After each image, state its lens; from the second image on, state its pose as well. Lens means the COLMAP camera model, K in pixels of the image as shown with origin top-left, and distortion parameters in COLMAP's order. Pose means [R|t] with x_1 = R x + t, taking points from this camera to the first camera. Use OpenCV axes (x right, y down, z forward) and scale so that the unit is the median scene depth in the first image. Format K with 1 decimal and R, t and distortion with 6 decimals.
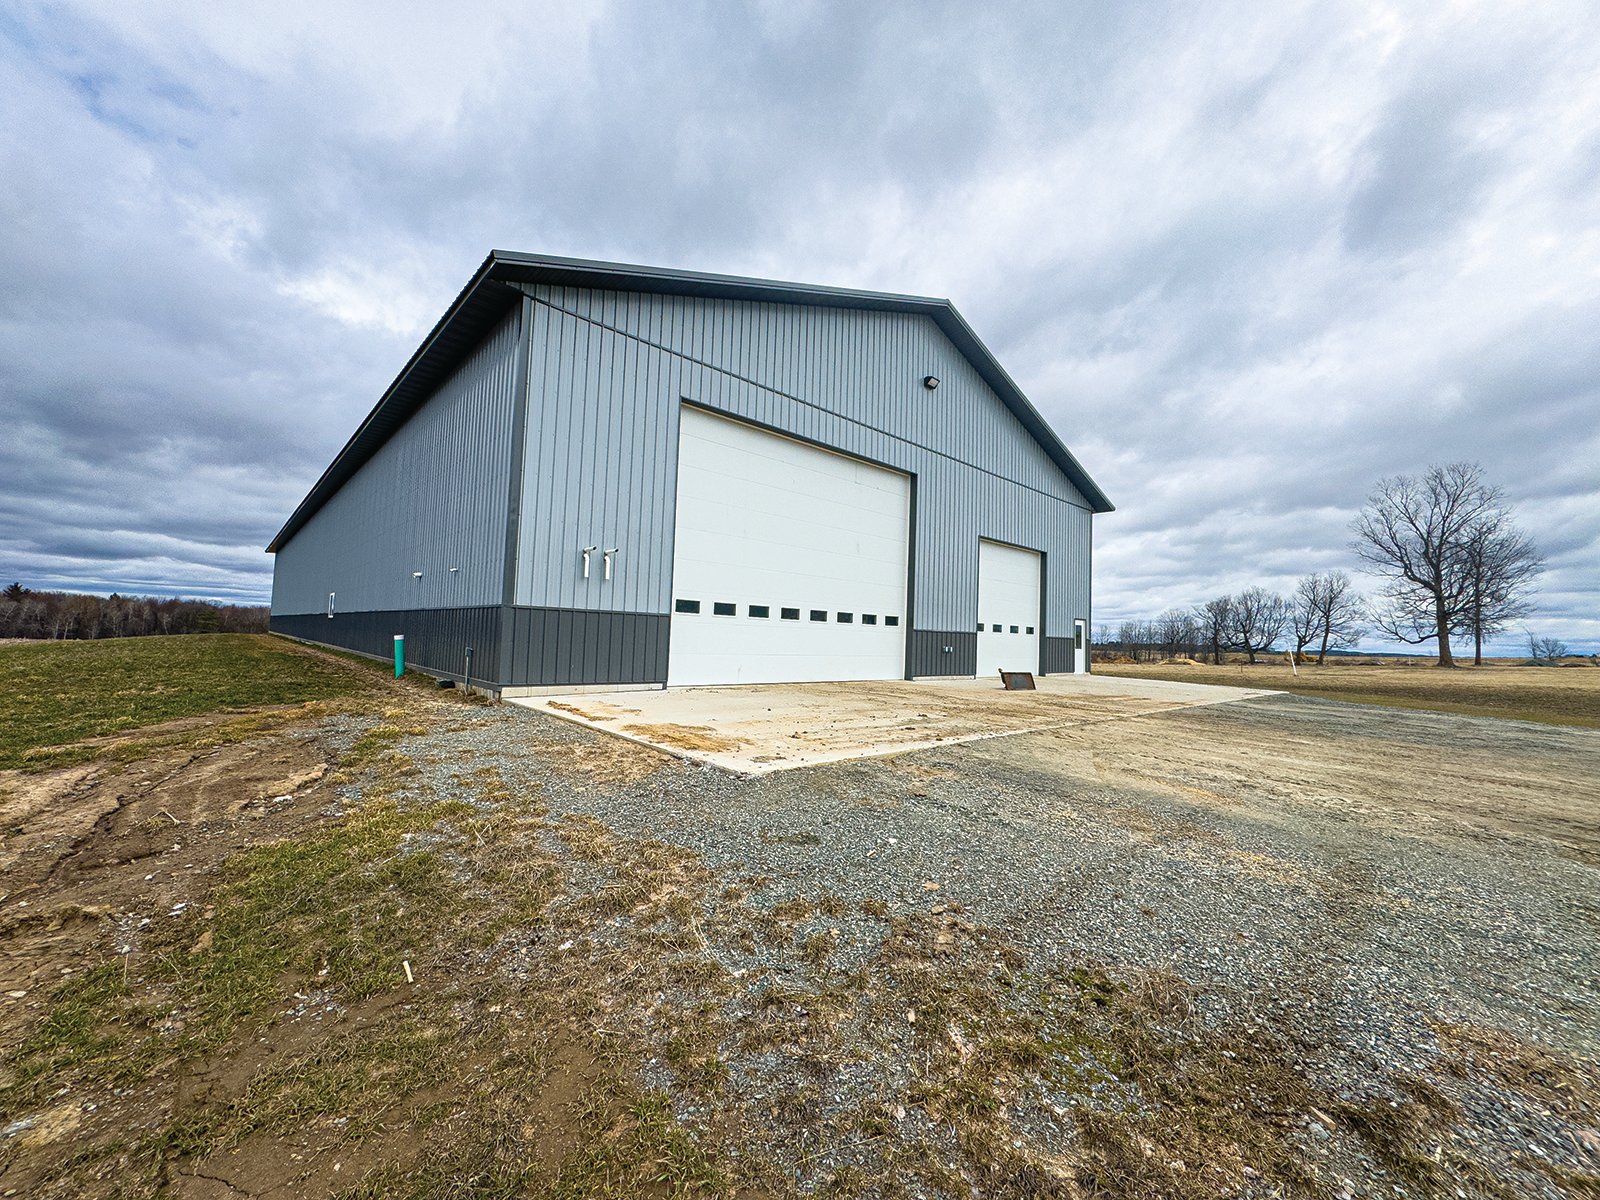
lens RADIAL K [[639.6, 0, 800.0], [0, 639.6, 600.0], [0, 0, 1]] dist [-0.000449, 0.000078]
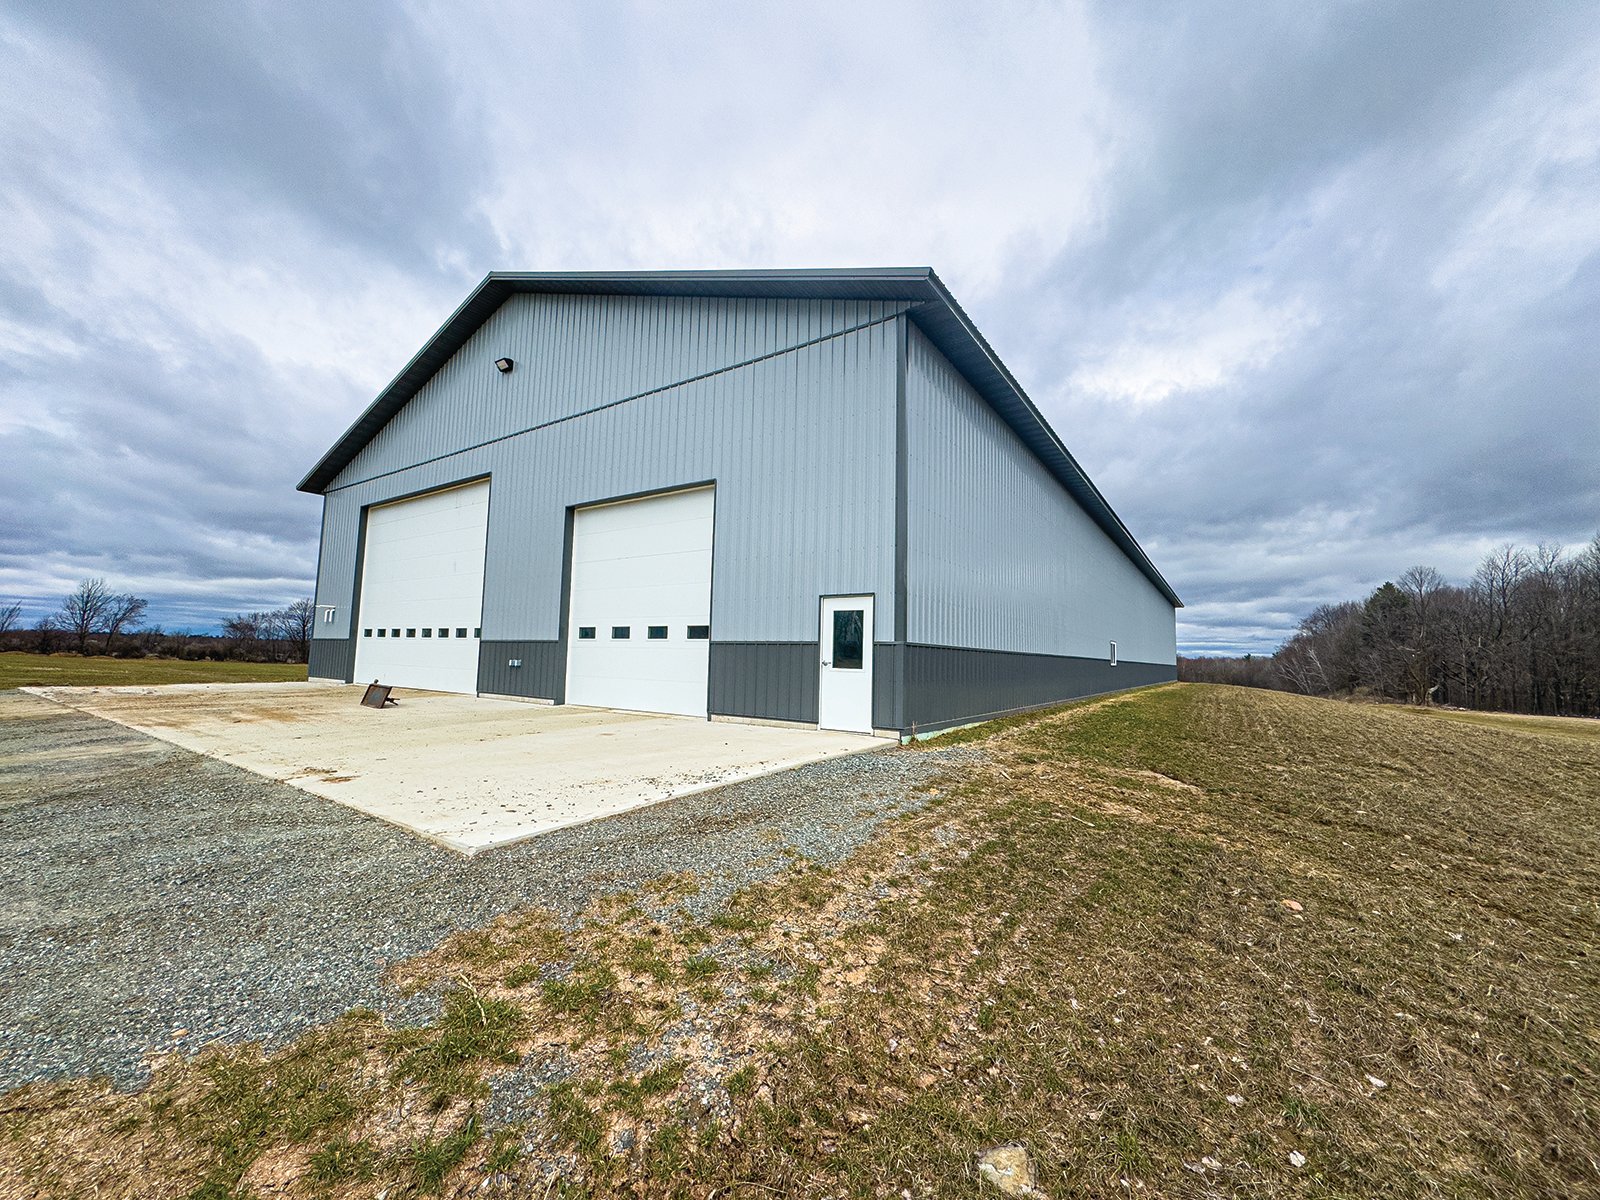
lens RADIAL K [[639.6, 0, 800.0], [0, 639.6, 600.0], [0, 0, 1]] dist [-0.000449, 0.000078]
pose [[0.239704, -0.121198, -0.963251, 1.046047], [0.040359, 0.992563, -0.114843, 0.099958], [0.970007, -0.011348, 0.242813, 1.093447]]
